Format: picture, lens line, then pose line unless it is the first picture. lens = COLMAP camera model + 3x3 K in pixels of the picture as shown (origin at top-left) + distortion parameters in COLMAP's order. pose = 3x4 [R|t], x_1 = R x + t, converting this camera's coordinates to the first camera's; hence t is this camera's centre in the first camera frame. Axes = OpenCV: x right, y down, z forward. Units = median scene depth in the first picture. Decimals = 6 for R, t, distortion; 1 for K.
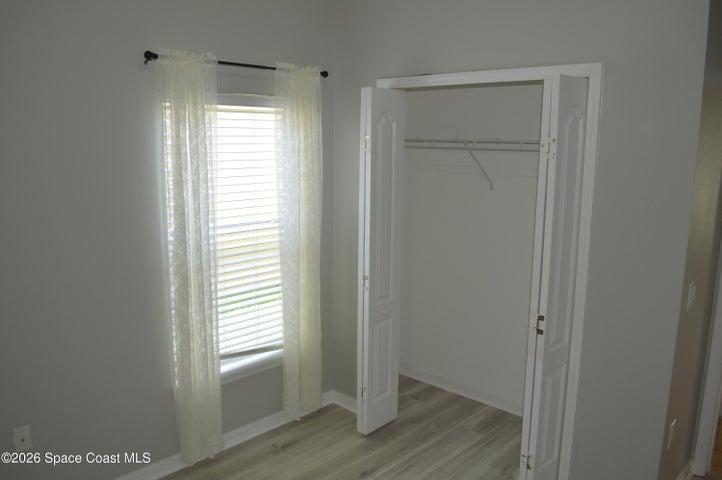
lens RADIAL K [[579.5, 0, 356.0], [0, 579.5, 240.6], [0, 0, 1]] dist [-0.078951, 0.006629]
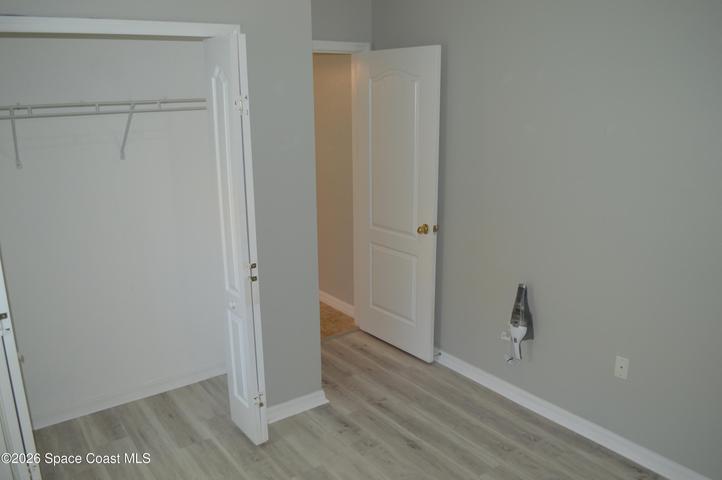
lens RADIAL K [[579.5, 0, 356.0], [0, 579.5, 240.6], [0, 0, 1]] dist [-0.078951, 0.006629]
pose [[0.190984, -0.251418, 0.948849, -0.594718], [0.190149, 0.957807, 0.215518, -0.096354], [-0.963000, 0.139262, 0.230733, 0.518593]]
